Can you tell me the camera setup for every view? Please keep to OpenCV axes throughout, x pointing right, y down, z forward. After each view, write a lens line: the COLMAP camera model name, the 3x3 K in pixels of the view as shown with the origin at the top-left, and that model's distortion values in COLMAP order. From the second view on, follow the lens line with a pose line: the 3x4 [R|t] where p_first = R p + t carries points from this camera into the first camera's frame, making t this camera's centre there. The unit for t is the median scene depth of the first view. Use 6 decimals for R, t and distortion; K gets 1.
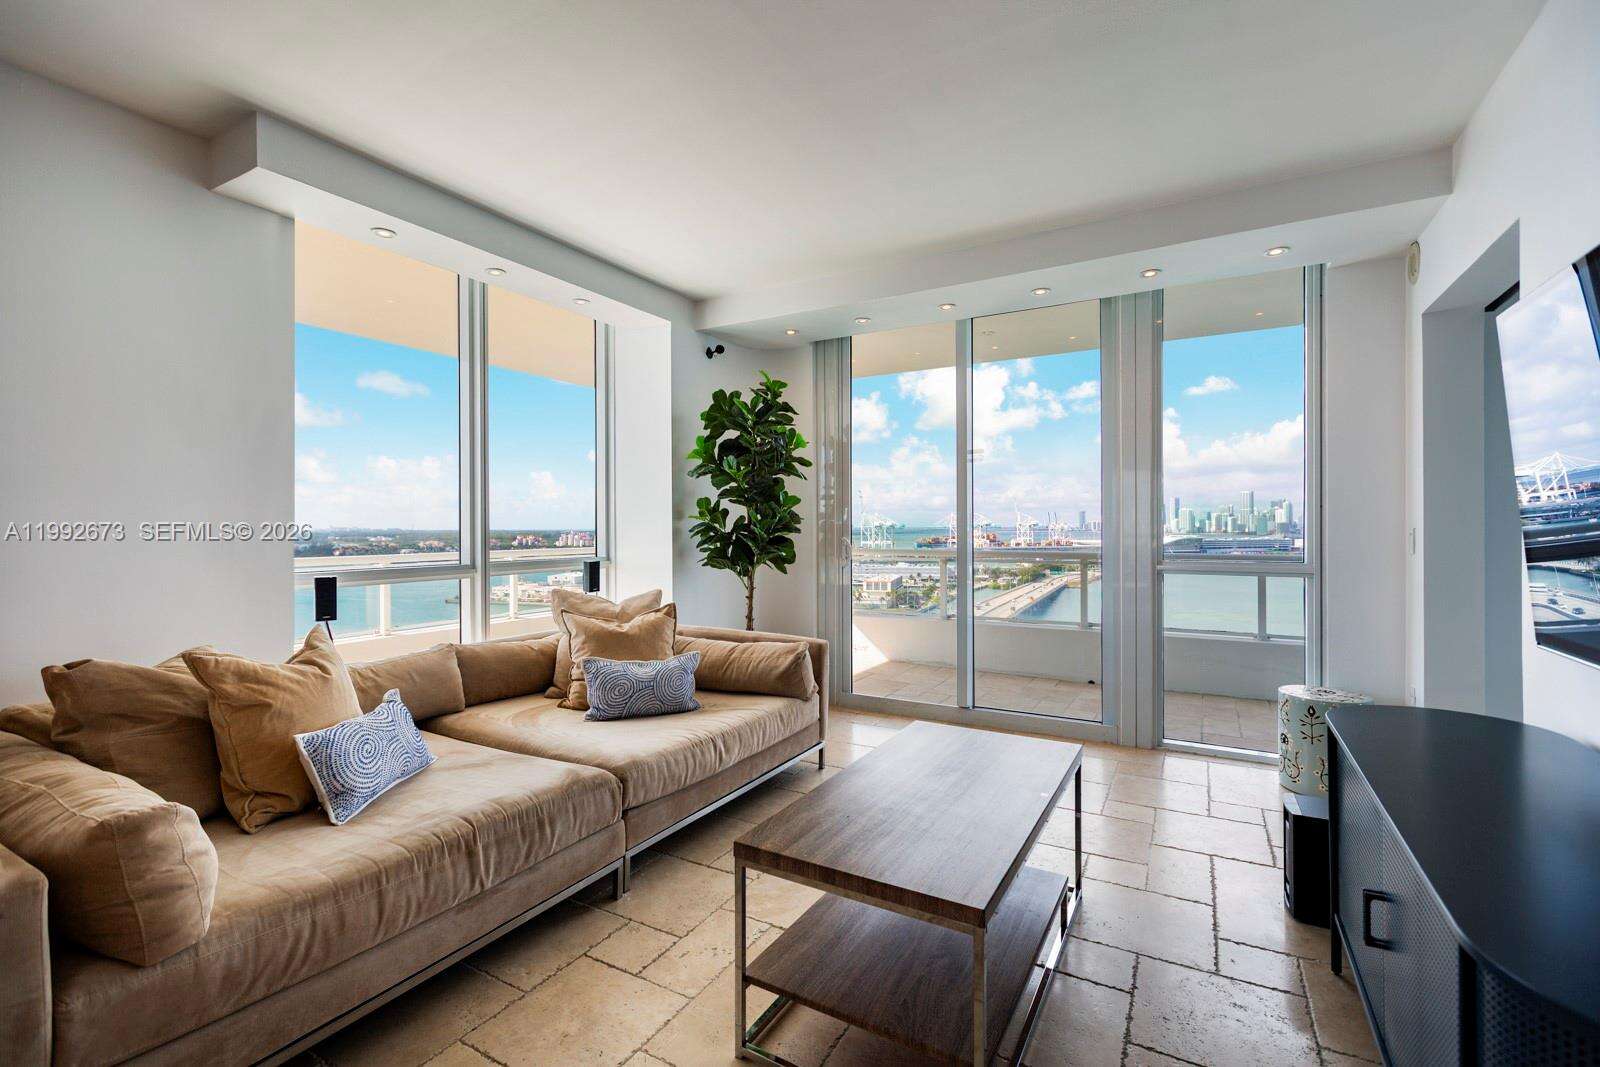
lens RADIAL K [[712.2, 0, 797.7], [0, 712.2, 527.1], [0, 0, 1]] dist [0.000116, -0.000100]
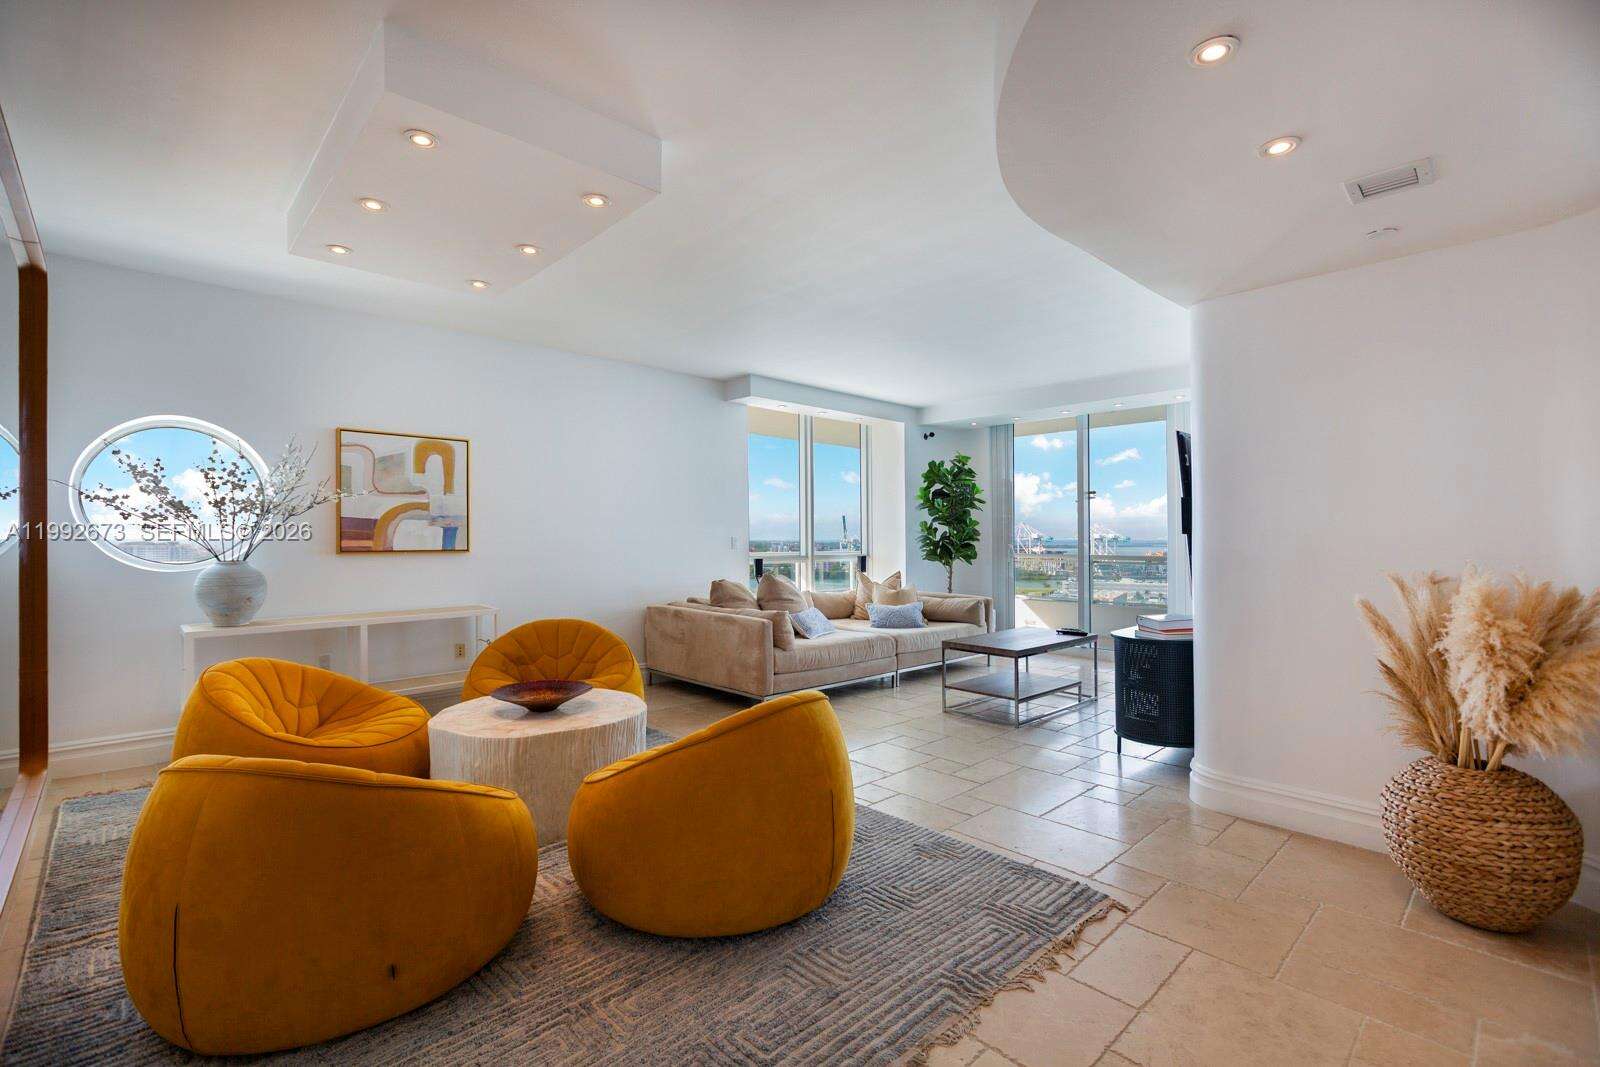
lens RADIAL K [[706.3, 0, 779.9], [0, 706.3, 513.8], [0, 0, 1]] dist [0.000095, 0.000093]
pose [[0.952112, -0.006730, -0.305674, 0.069293], [-0.004022, 0.999396, -0.034529, 0.003079], [0.305722, 0.034104, 0.951510, -0.822883]]
